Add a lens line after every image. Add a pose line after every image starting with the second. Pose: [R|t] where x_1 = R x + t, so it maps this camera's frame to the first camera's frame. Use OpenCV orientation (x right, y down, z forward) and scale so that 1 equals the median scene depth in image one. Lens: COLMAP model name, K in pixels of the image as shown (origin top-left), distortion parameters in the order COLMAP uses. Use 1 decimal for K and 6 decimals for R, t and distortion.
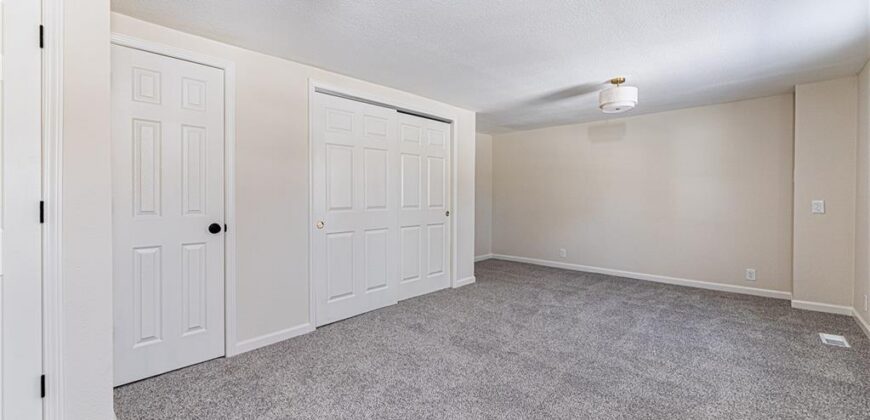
lens RADIAL K [[347.0, 0, 423.8], [0, 347.0, 188.7], [0, 0, 1]] dist [-0.001190, 0.000026]
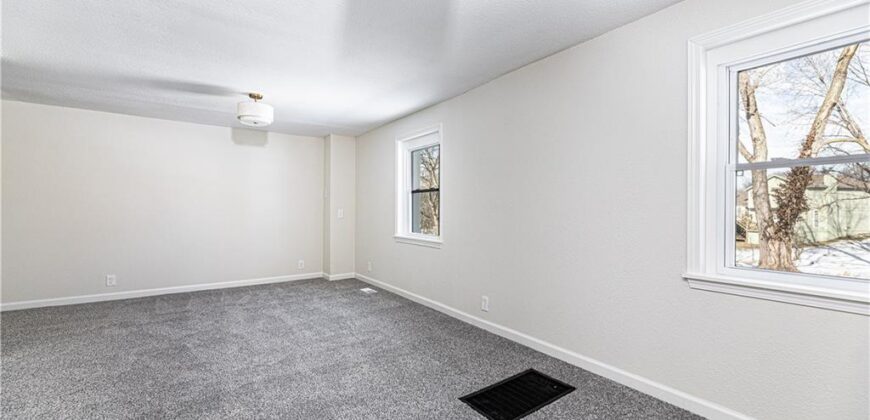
lens RADIAL K [[349.6, 0, 435.0], [0, 349.6, 210.0], [0, 0, 1]] dist [-0.000426, 0.000019]
pose [[0.210539, -0.005288, 0.977571, -0.396701], [-0.027061, 0.999571, 0.011235, 0.004072], [-0.977211, -0.028819, 0.210306, 0.277037]]
